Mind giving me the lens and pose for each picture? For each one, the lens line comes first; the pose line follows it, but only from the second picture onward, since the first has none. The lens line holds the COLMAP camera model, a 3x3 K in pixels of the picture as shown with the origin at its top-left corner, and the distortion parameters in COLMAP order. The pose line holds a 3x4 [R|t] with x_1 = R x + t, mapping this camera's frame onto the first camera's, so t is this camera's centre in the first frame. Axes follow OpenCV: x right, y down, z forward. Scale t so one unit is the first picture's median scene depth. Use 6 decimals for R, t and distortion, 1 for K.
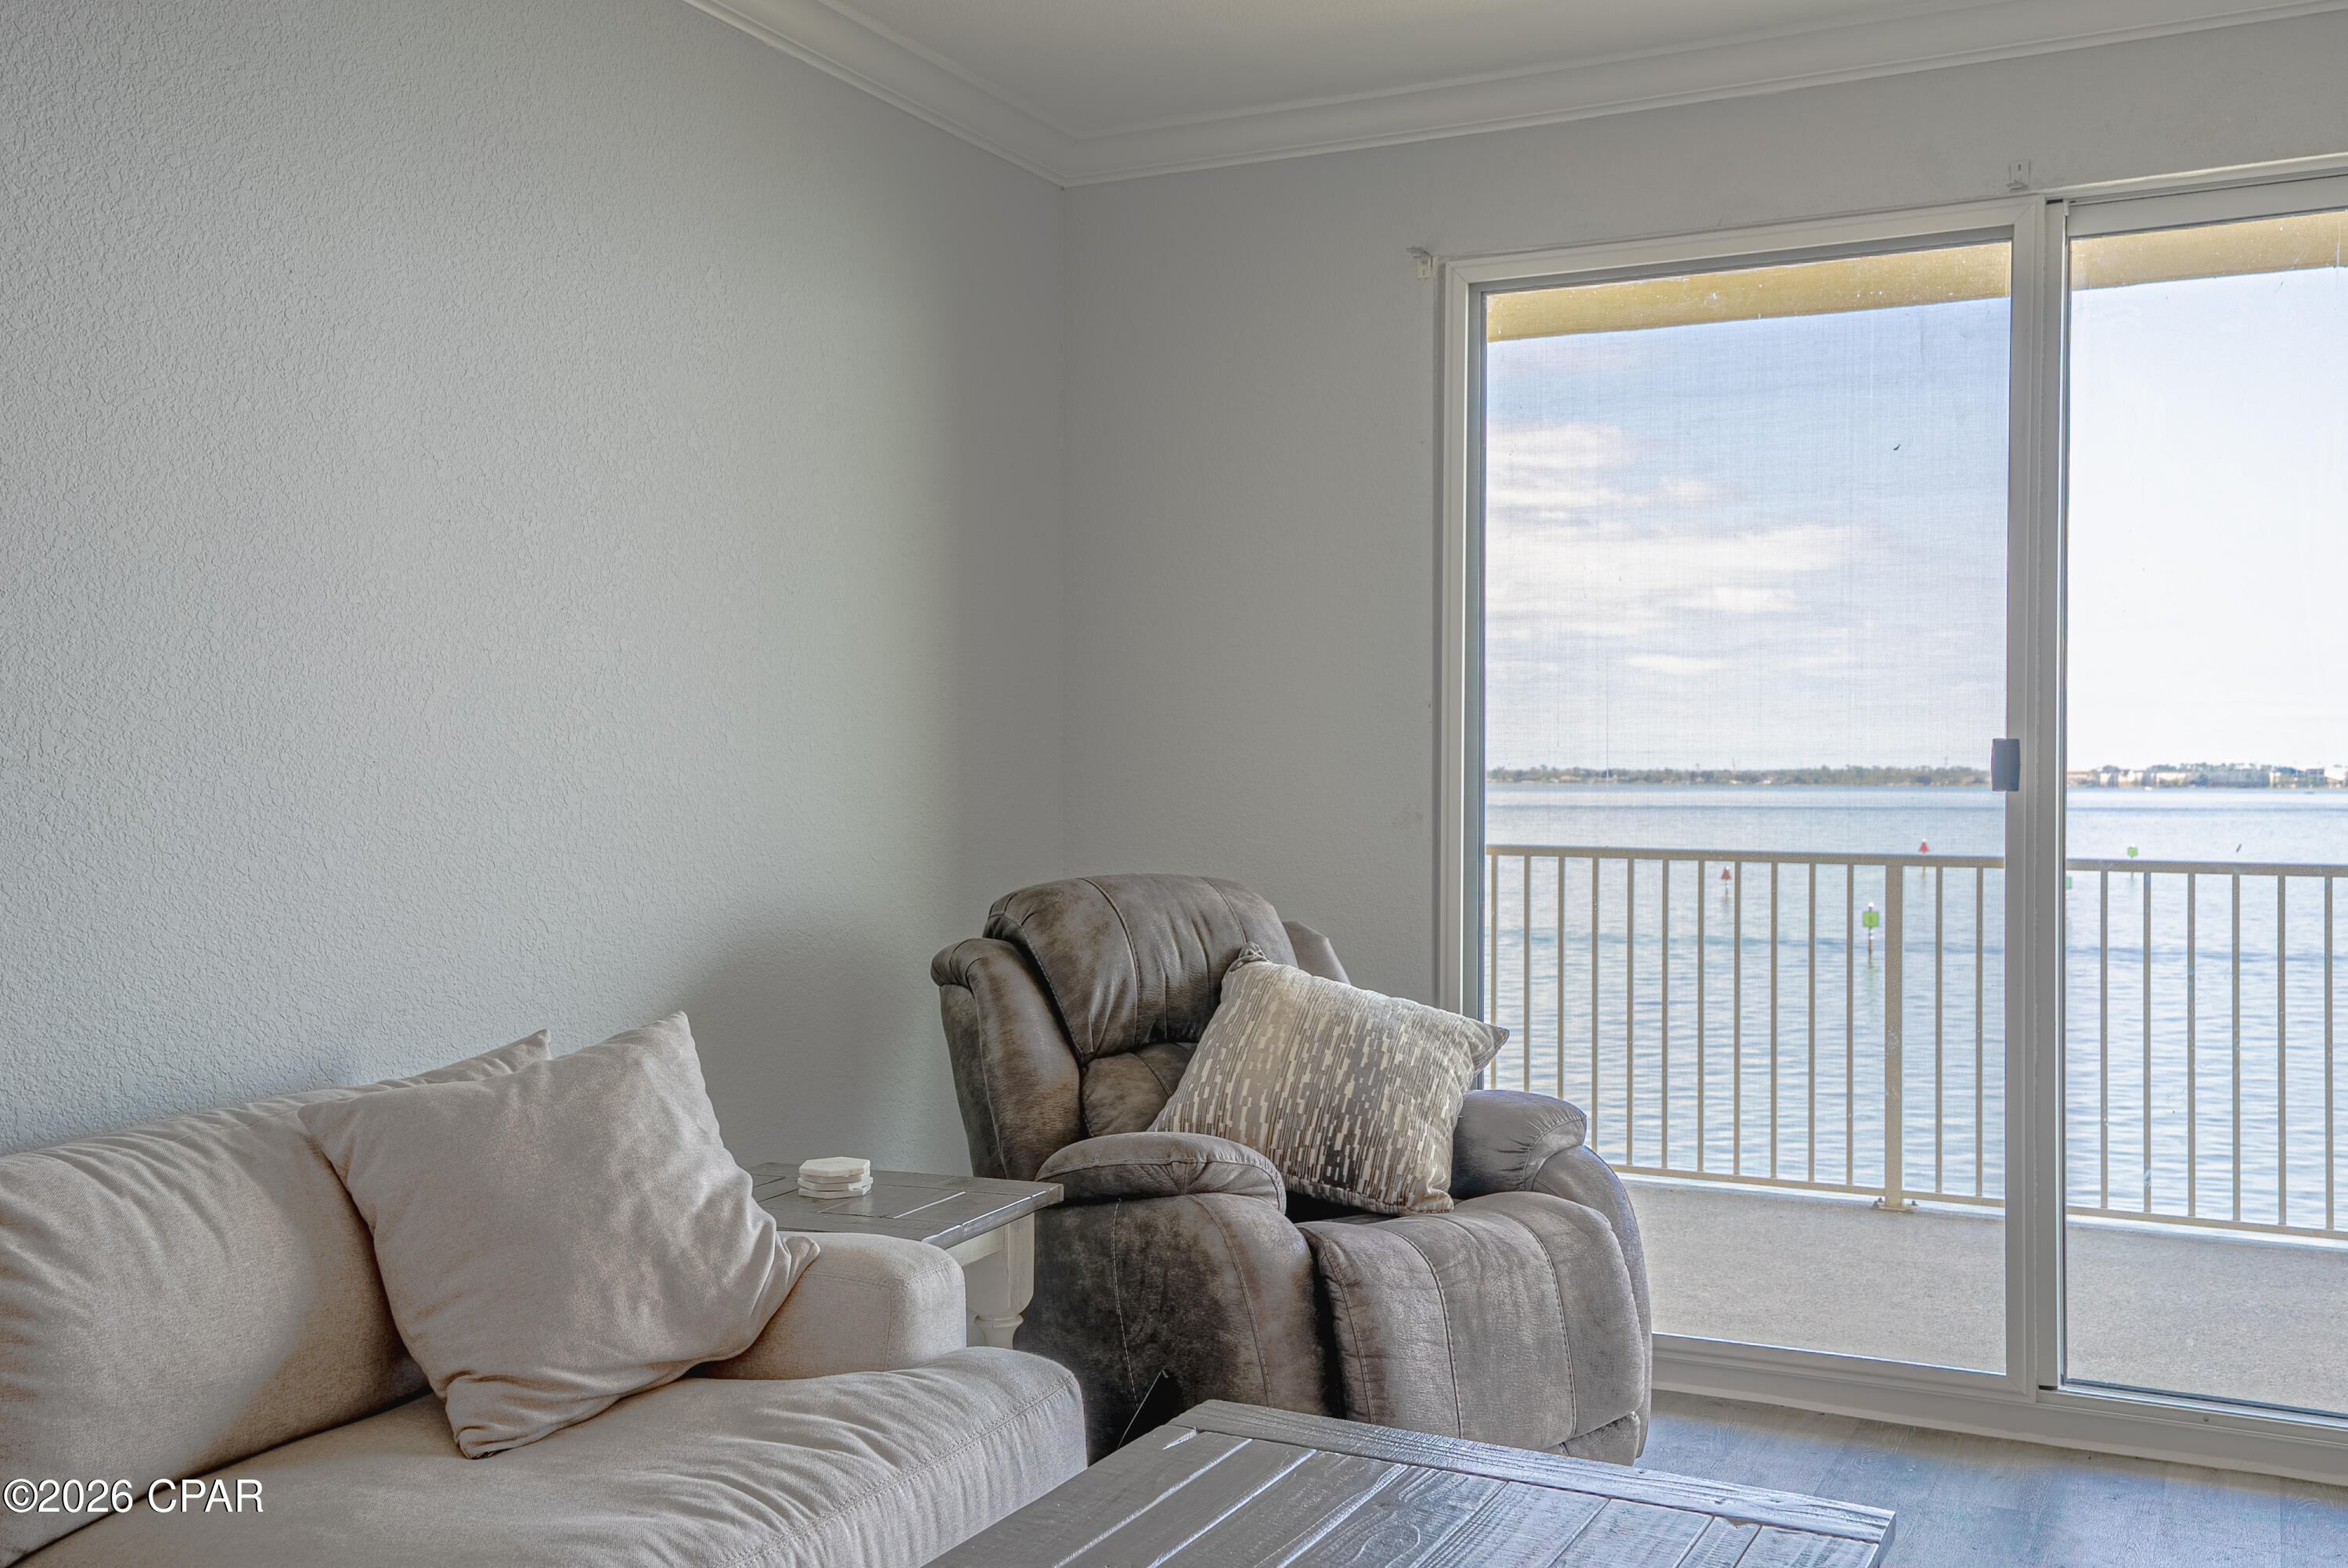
lens RADIAL K [[2240.4, 0, 1174.0], [0, 2240.4, 784.0], [0, 0, 1]] dist [0.020154, 0.015213]
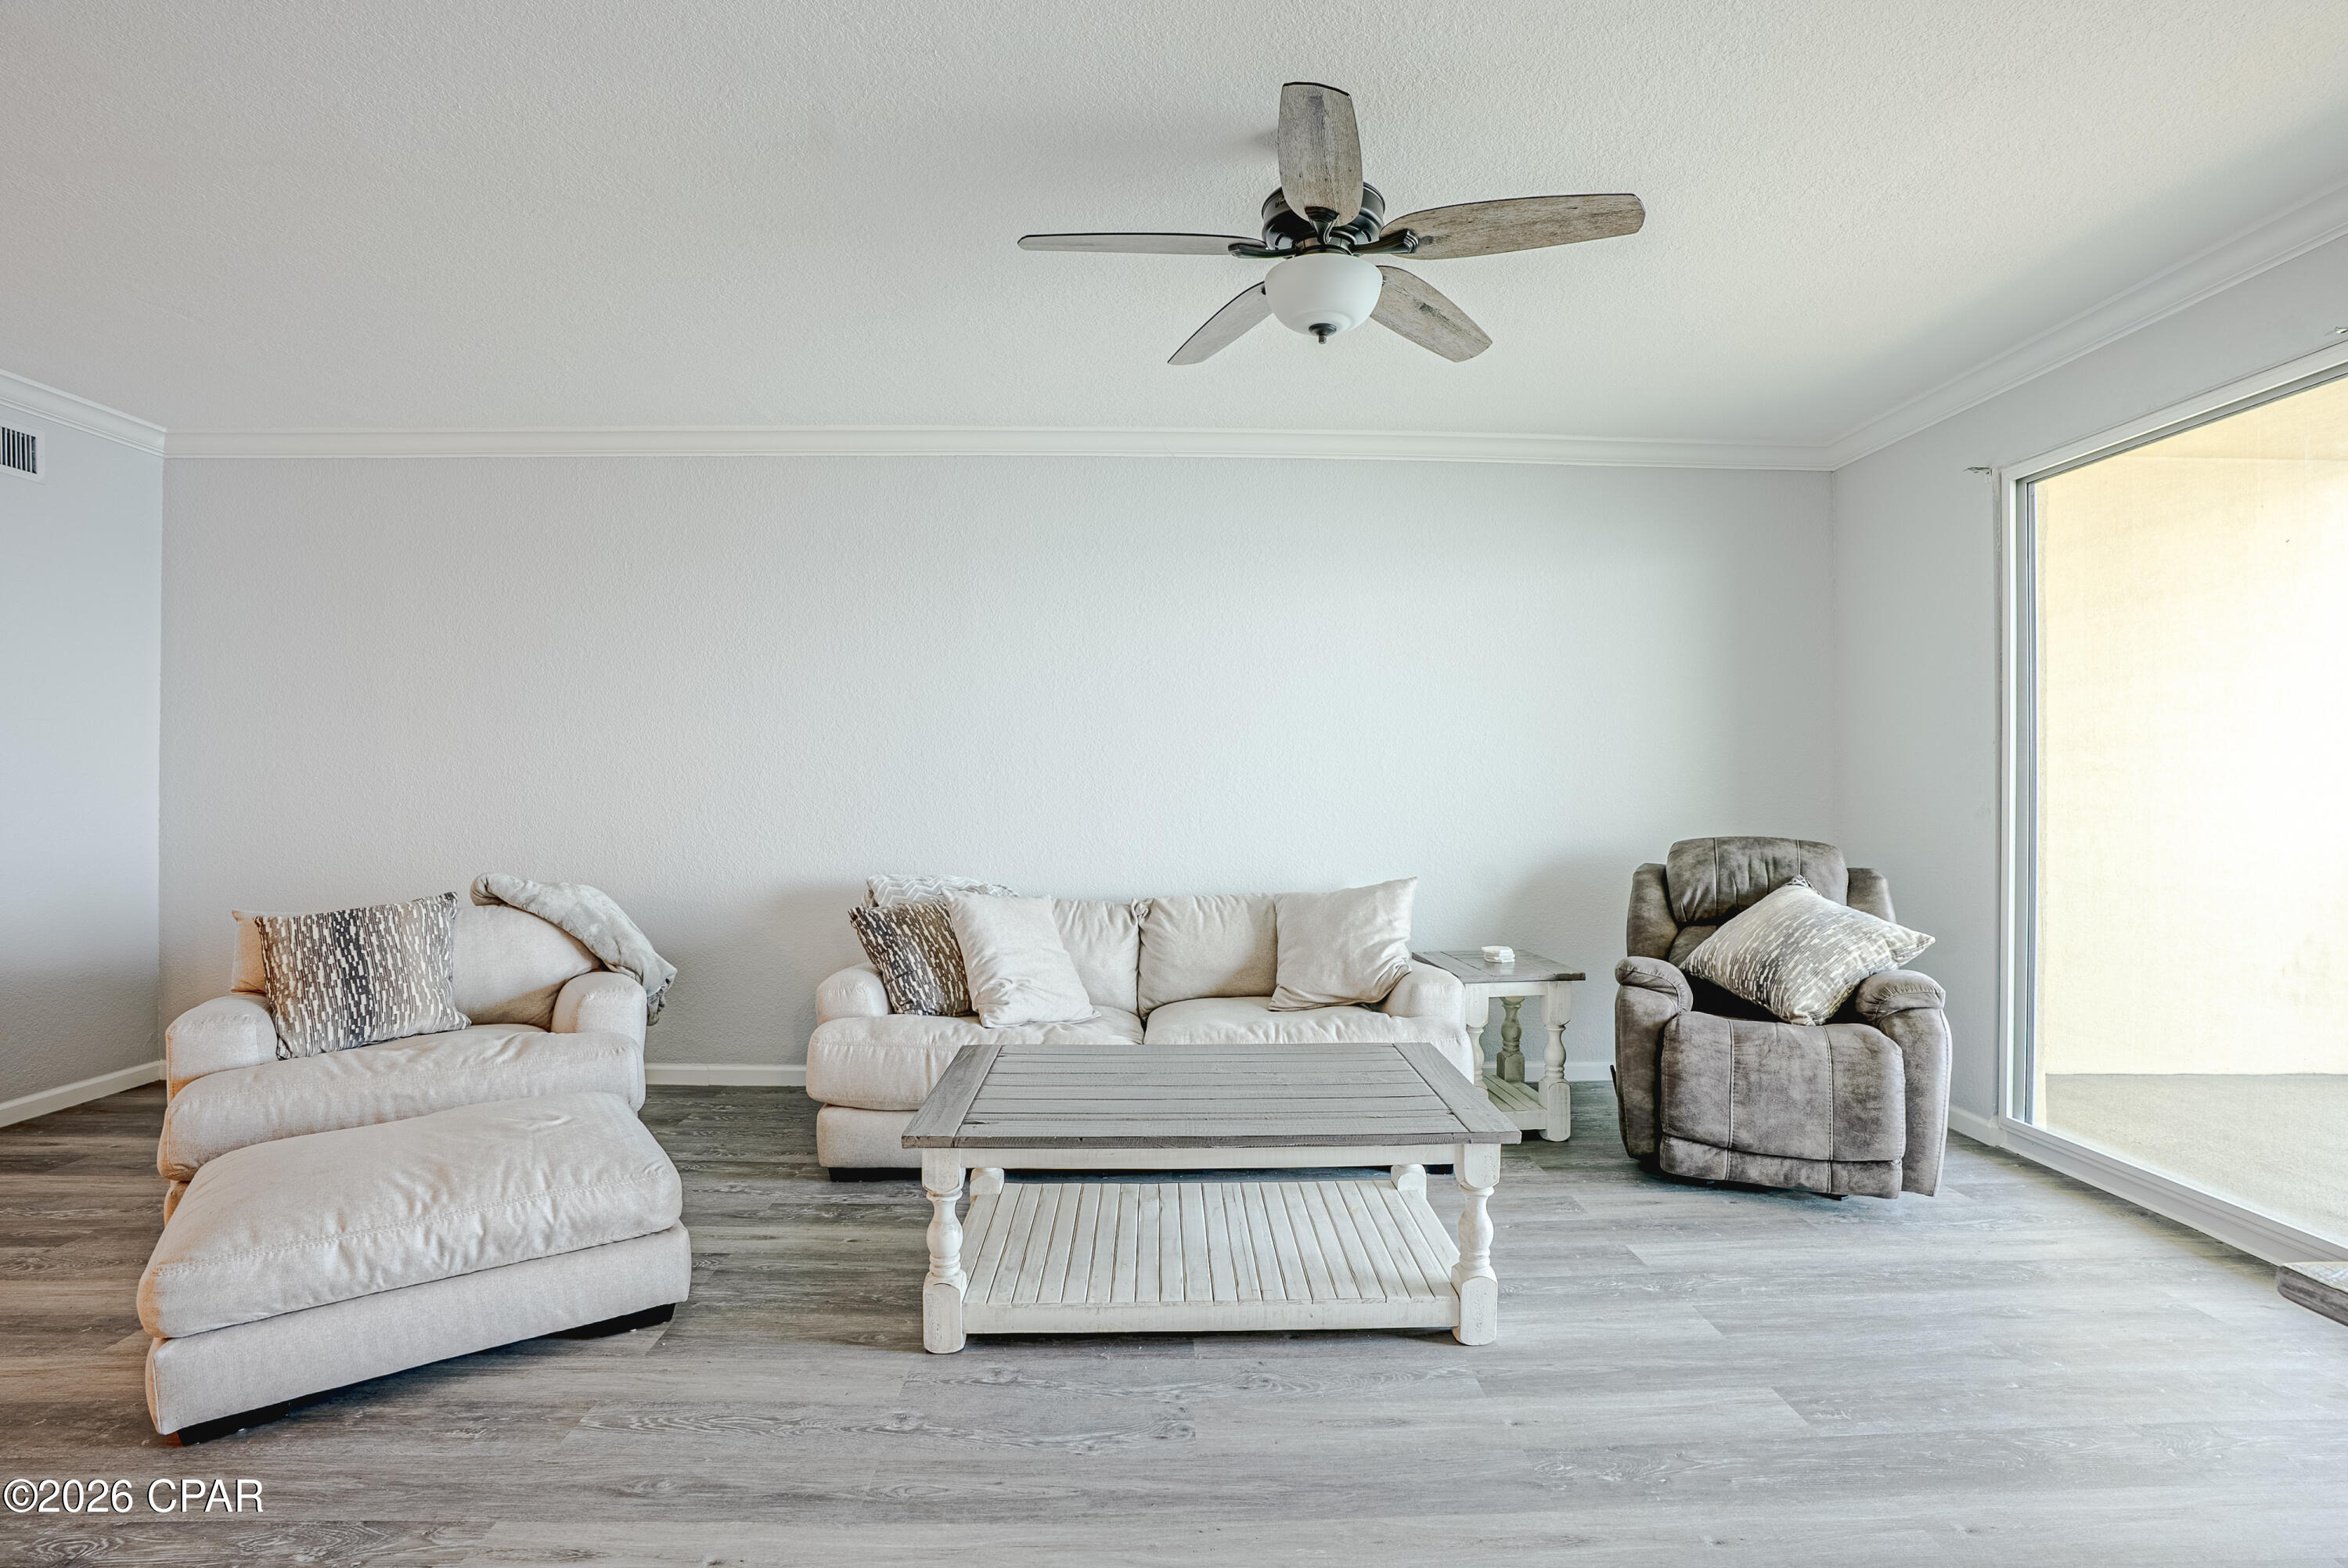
lens RADIAL K [[1091.2, 0, 1177.8], [0, 1091.2, 779.1], [0, 0, 1]] dist [-0.081216, 0.035303]
pose [[0.457996, -0.006091, -0.888933, 0.635302], [-0.004673, 0.999946, -0.009260, 0.001547], [0.888942, 0.008395, 0.457943, 0.149887]]
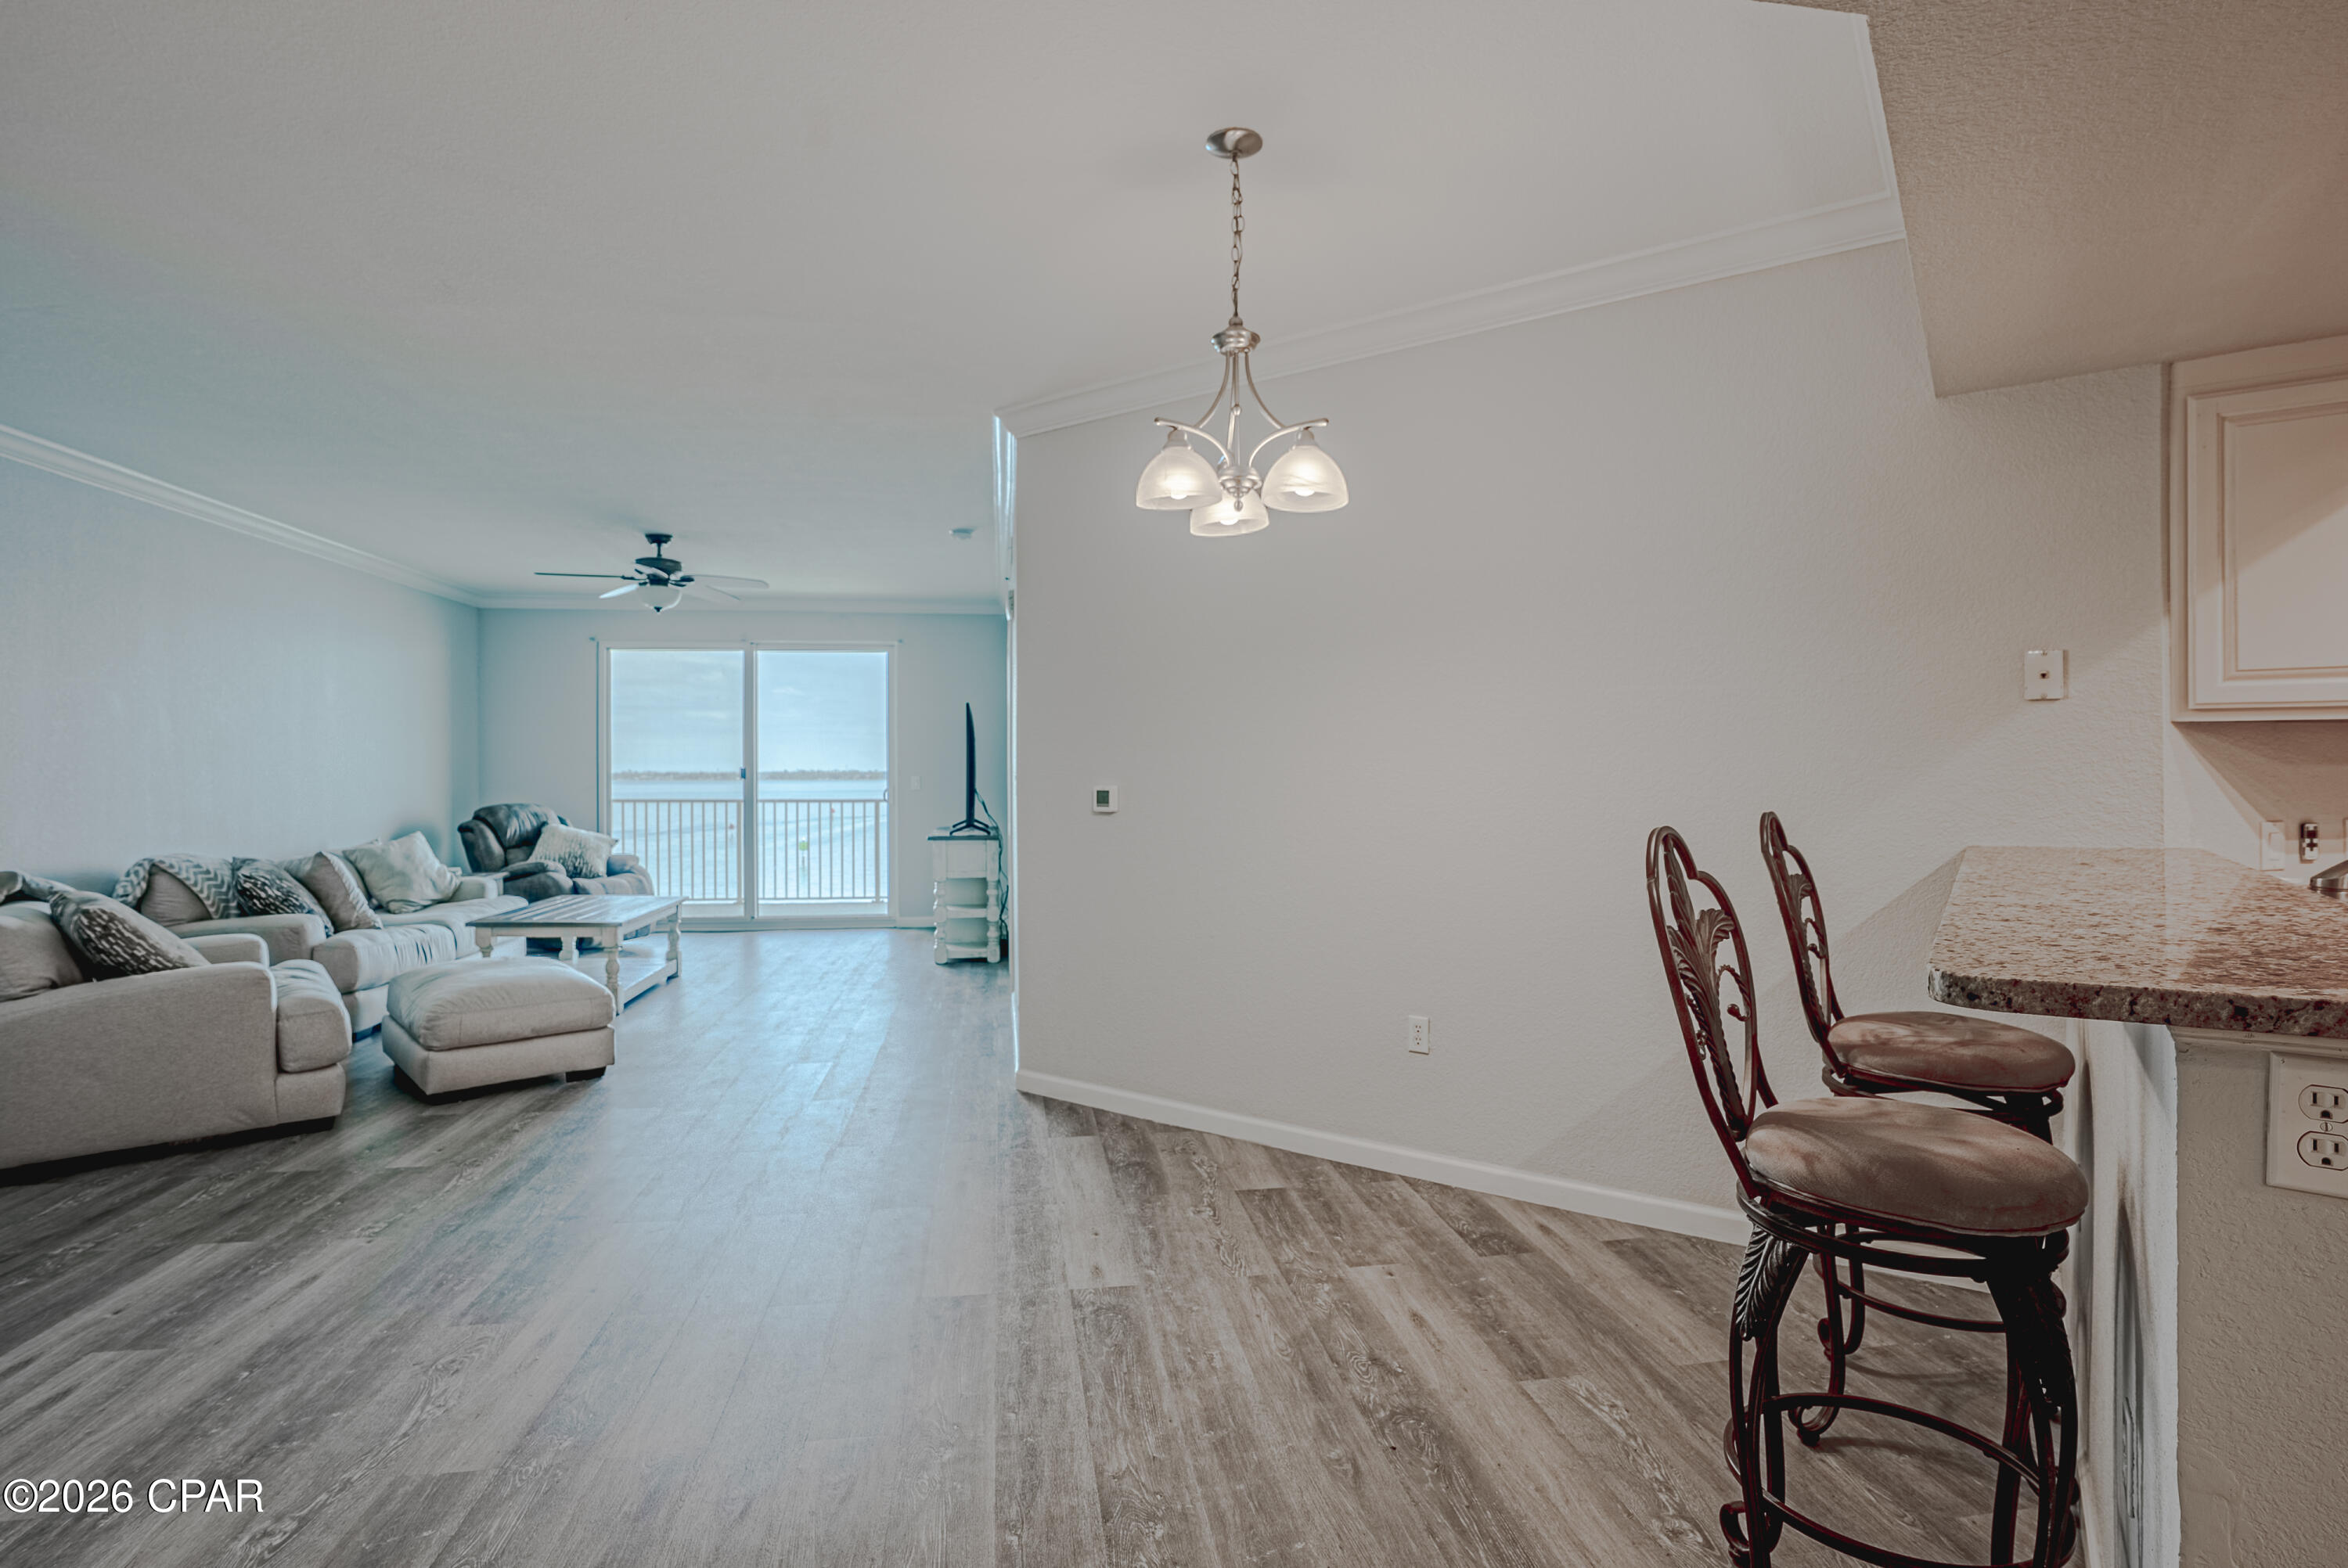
lens RADIAL K [[1183.1, 0, 1152.5], [0, 1183.1, 777.8], [0, 0, 1]] dist [-0.034700, 0.025330]
pose [[0.835705, -0.006728, 0.549138, -0.230125], [0.007127, 0.999974, 0.001405, 0.001621], [-0.549133, 0.002740, 0.835730, -1.423662]]
